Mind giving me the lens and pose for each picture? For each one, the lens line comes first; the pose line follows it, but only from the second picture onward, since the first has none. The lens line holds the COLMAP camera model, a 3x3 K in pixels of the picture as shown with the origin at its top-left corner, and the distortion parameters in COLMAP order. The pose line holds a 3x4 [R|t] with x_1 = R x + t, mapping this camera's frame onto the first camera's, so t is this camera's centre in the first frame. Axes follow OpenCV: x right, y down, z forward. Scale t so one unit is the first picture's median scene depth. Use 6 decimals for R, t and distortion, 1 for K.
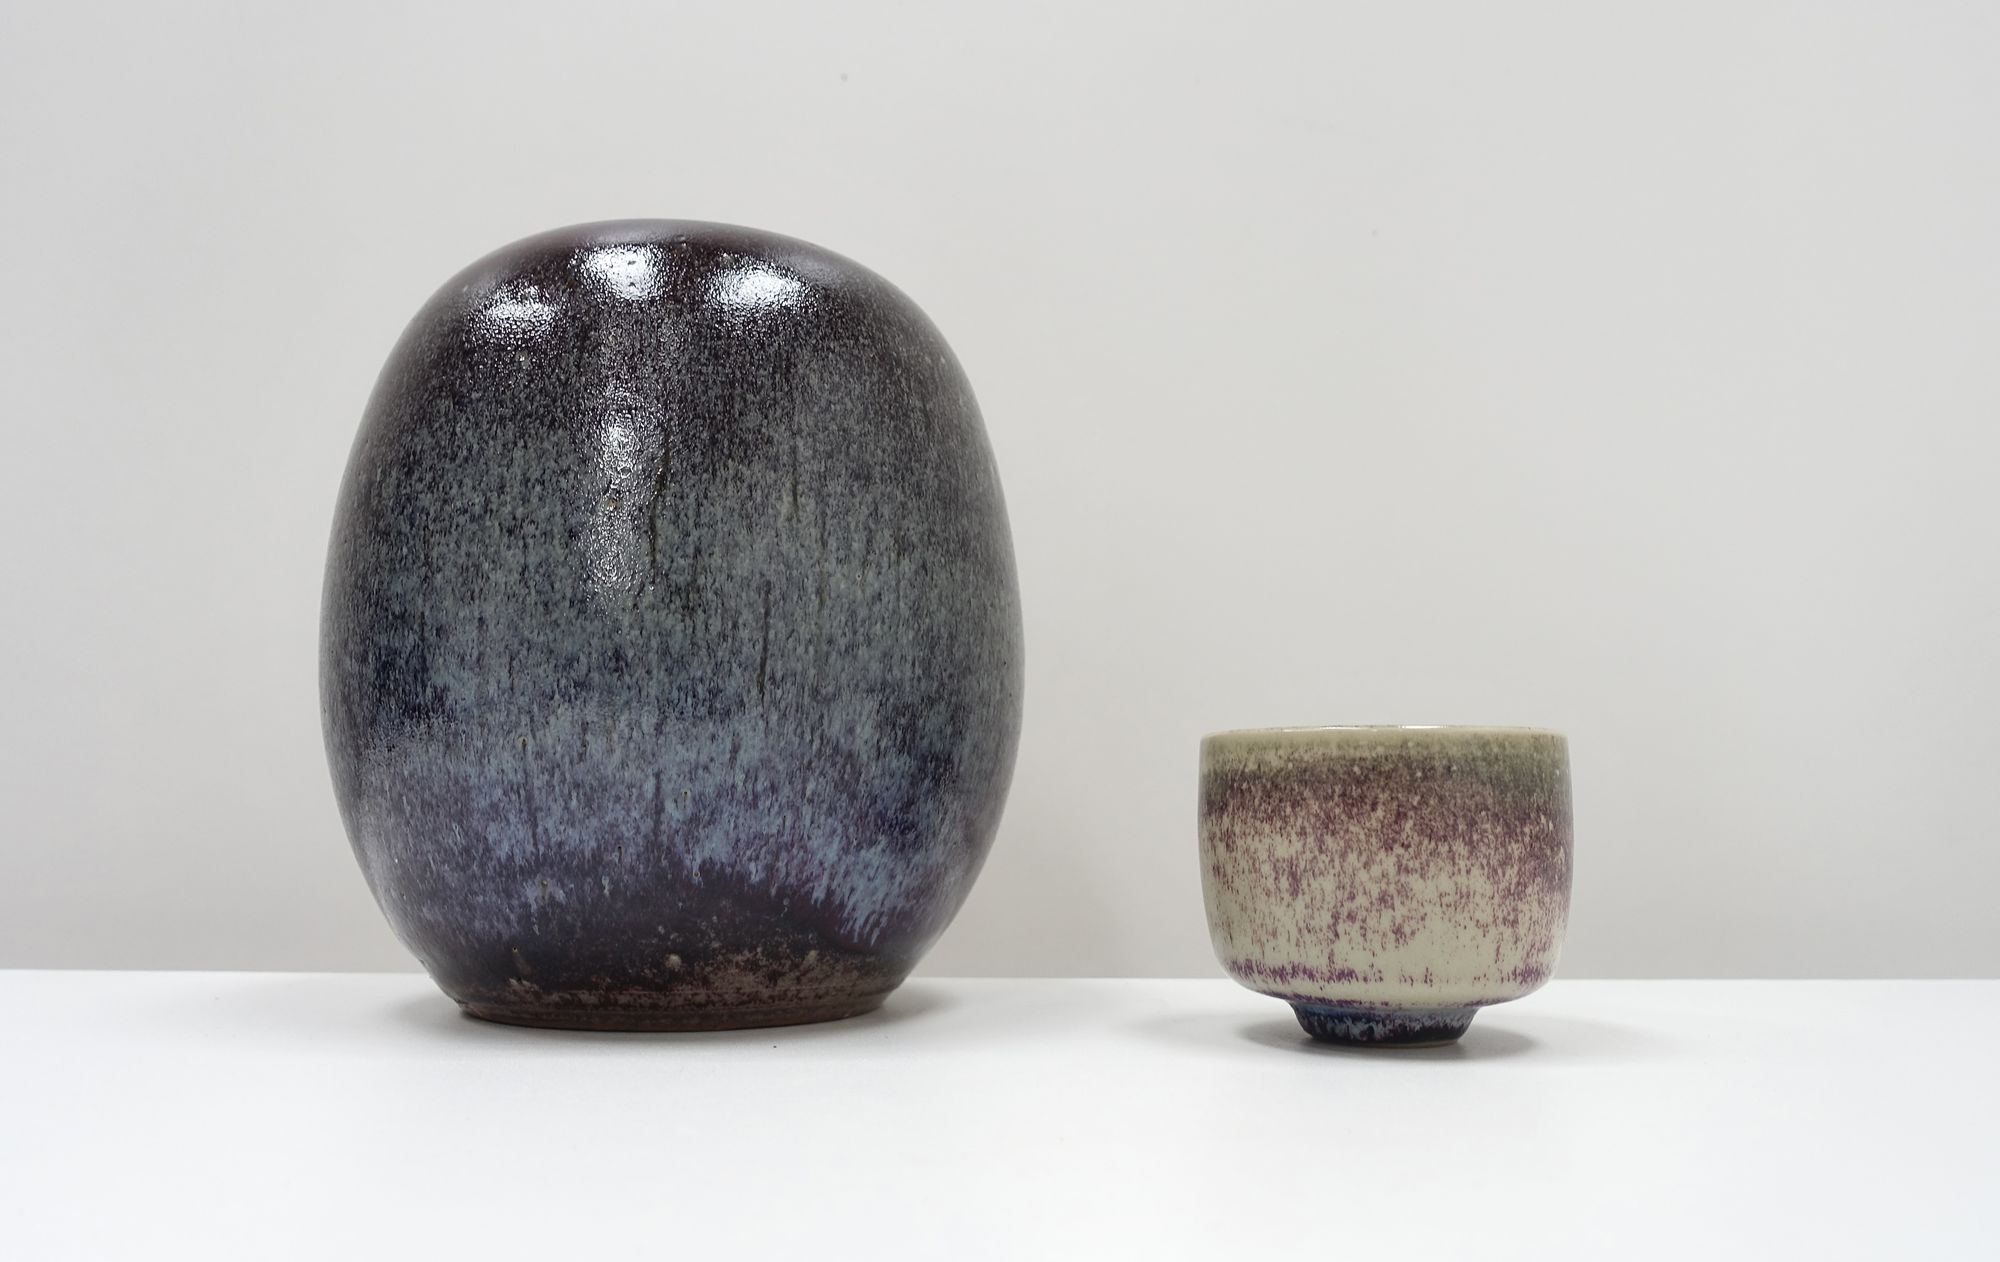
lens RADIAL K [[1827.7, 0, 998.4], [0, 1827.7, 657.1], [0, 0, 1]] dist [-0.008111, -0.001936]
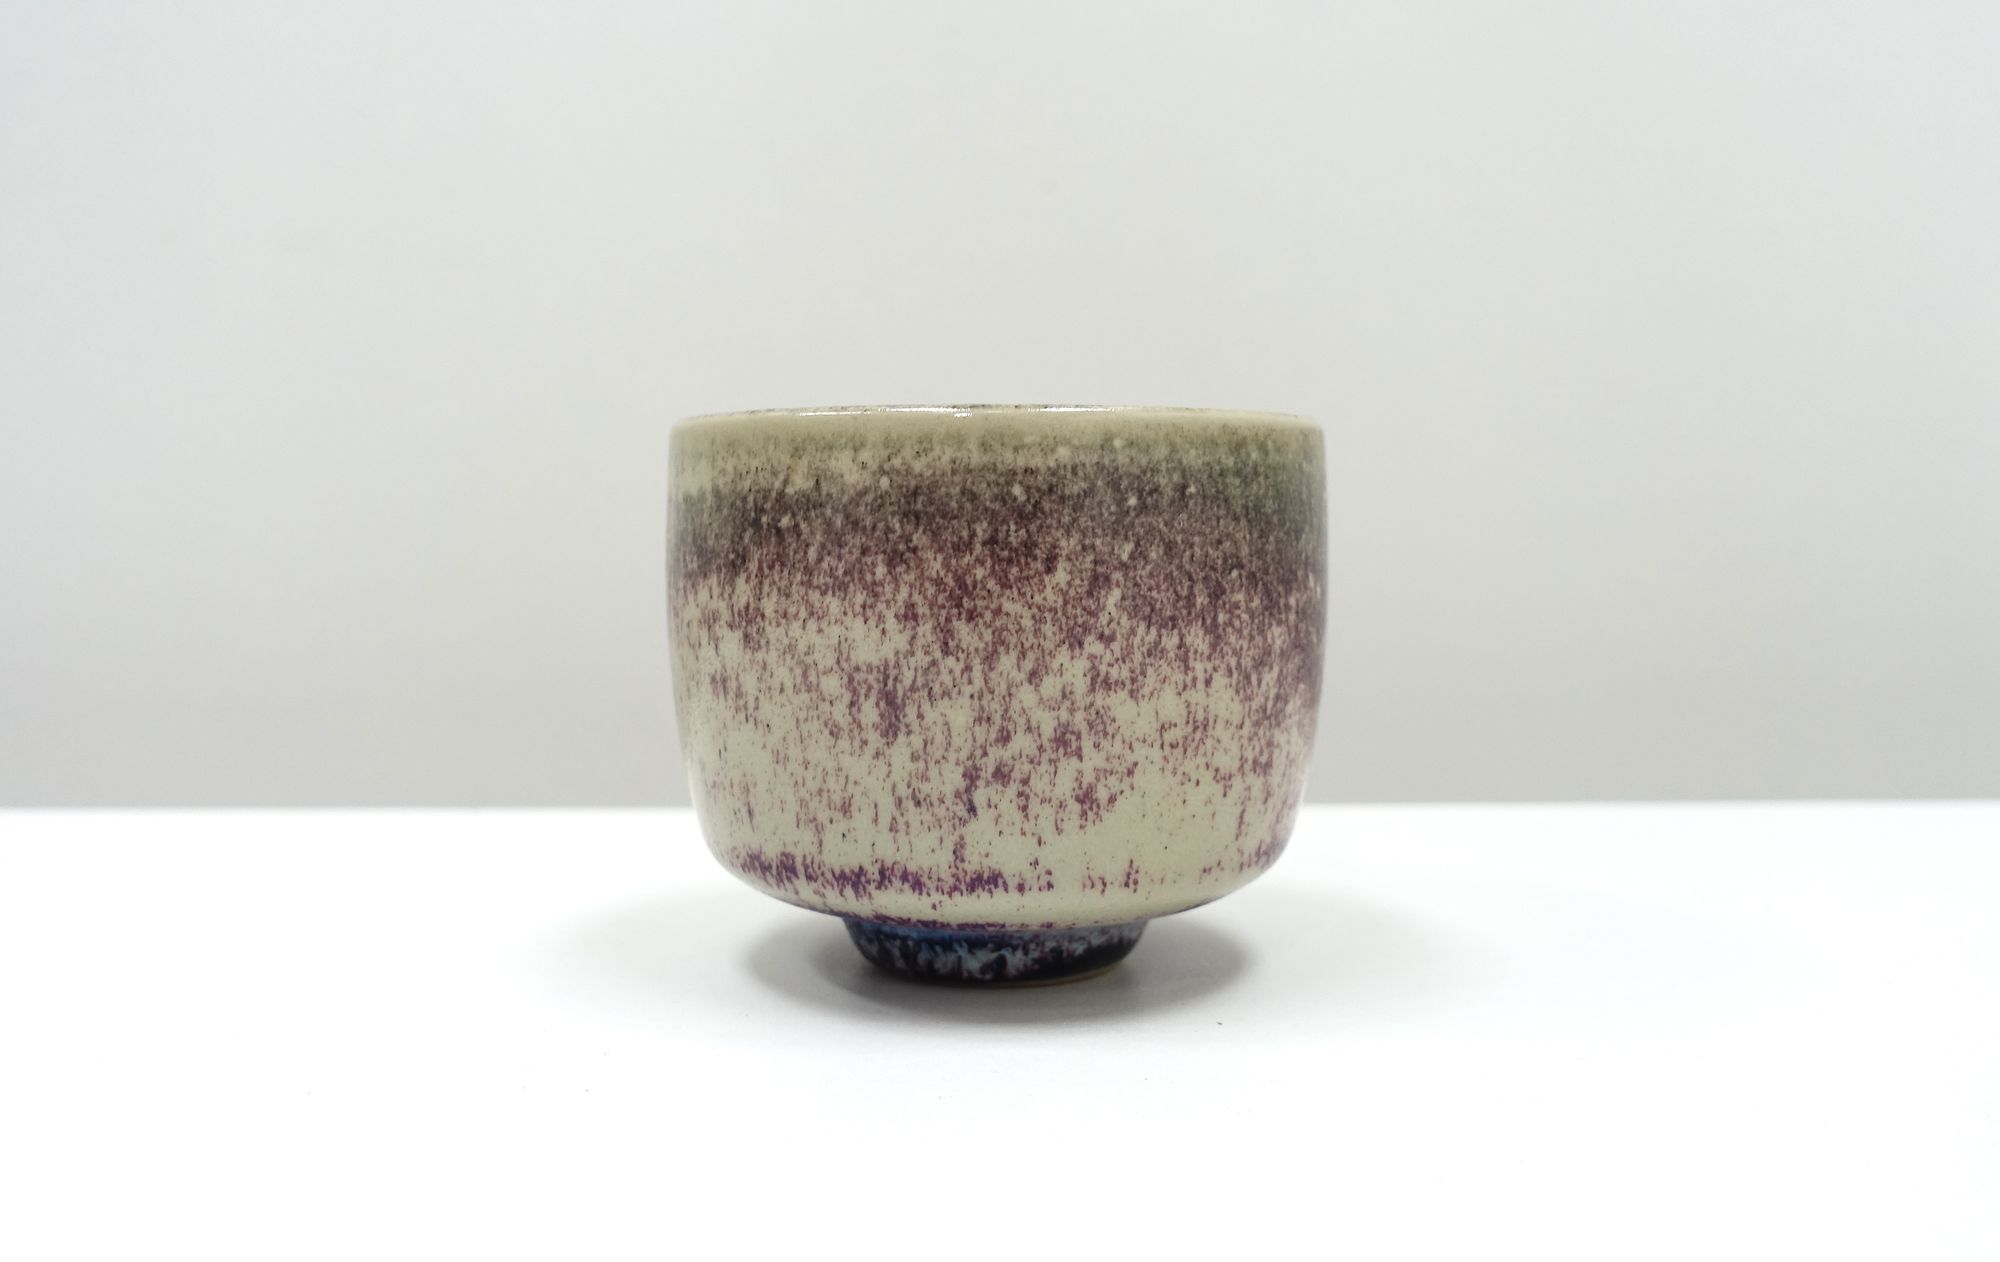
lens RADIAL K [[1827.7, 0, 998.4], [0, 1827.7, 657.1], [0, 0, 1]] dist [-0.008111, -0.001936]
pose [[0.917864, -0.034949, 0.395354, -0.012575], [-0.032071, 0.986327, 0.161648, 0.024772], [-0.395598, -0.161051, 0.904193, 0.532796]]
